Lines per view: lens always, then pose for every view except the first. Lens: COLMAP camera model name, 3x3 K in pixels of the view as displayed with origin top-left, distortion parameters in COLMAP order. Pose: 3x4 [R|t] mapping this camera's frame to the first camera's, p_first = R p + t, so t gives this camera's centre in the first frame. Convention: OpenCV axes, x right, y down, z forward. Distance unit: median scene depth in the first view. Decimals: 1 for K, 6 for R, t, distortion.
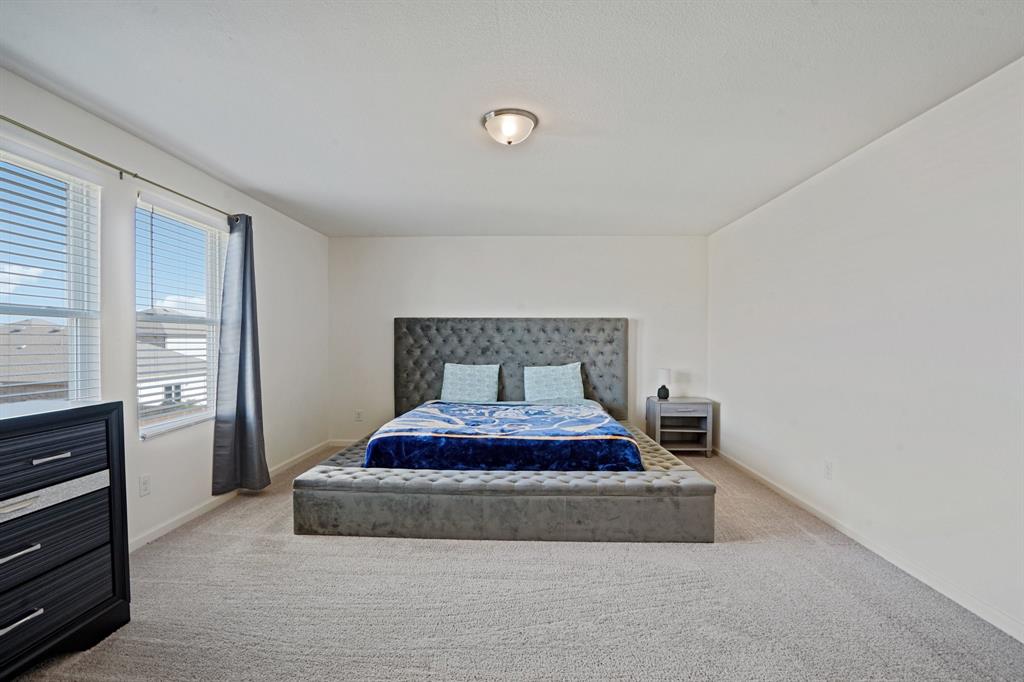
lens RADIAL K [[463.0, 0, 493.0], [0, 463.0, 351.0], [0, 0, 1]] dist [-0.062424, 0.029764]
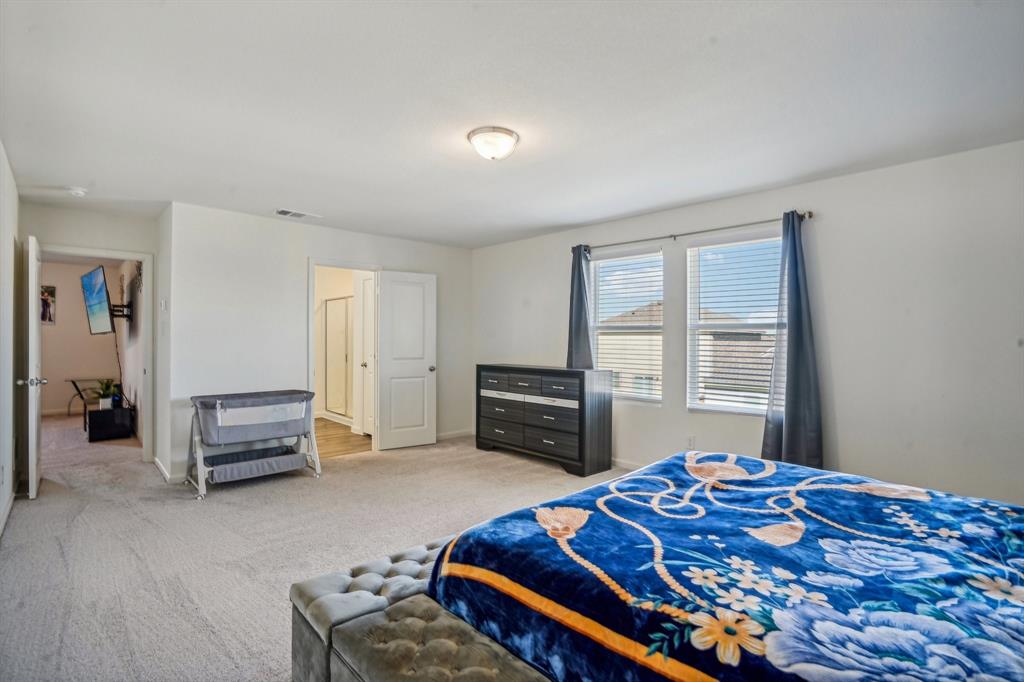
lens RADIAL K [[489.2, 0, 508.8], [0, 489.2, 345.7], [0, 0, 1]] dist [-0.051262, 0.024148]
pose [[-0.697346, 0.000302, -0.716735, 0.447845], [-0.023172, 0.999468, 0.022966, -0.021928], [0.716360, 0.032623, -0.696968, 0.991223]]
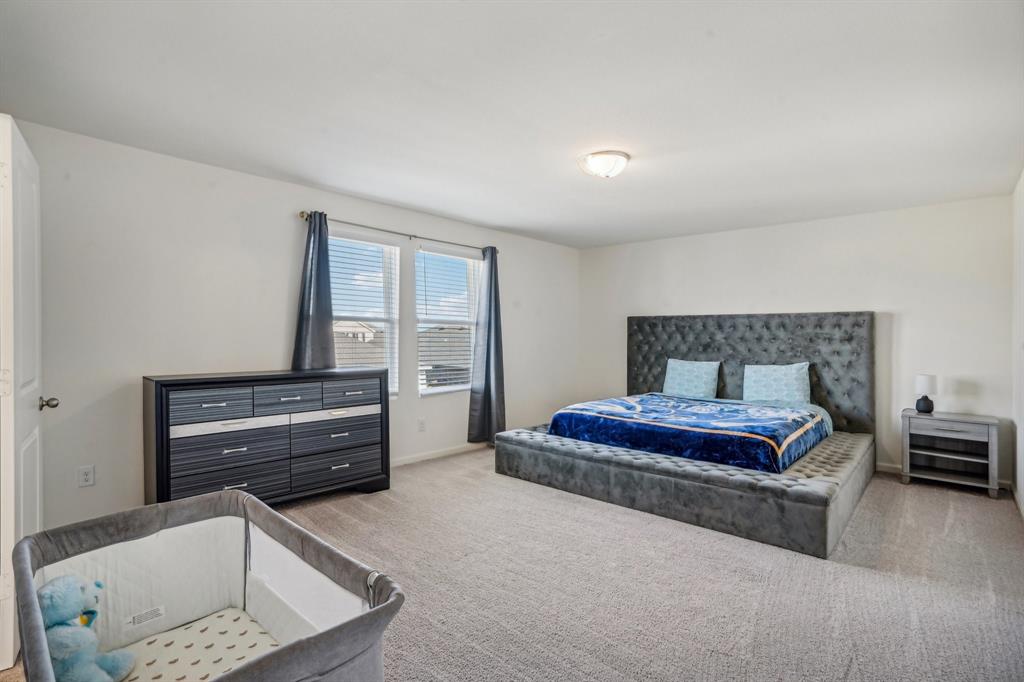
lens RADIAL K [[489.2, 0, 508.8], [0, 489.2, 345.7], [0, 0, 1]] dist [-0.051262, 0.024148]
pose [[0.764912, 0.016739, -0.643917, 0.357372], [-0.019552, 0.999805, 0.002764, 0.000634], [0.643838, 0.010475, 0.765090, -0.090474]]
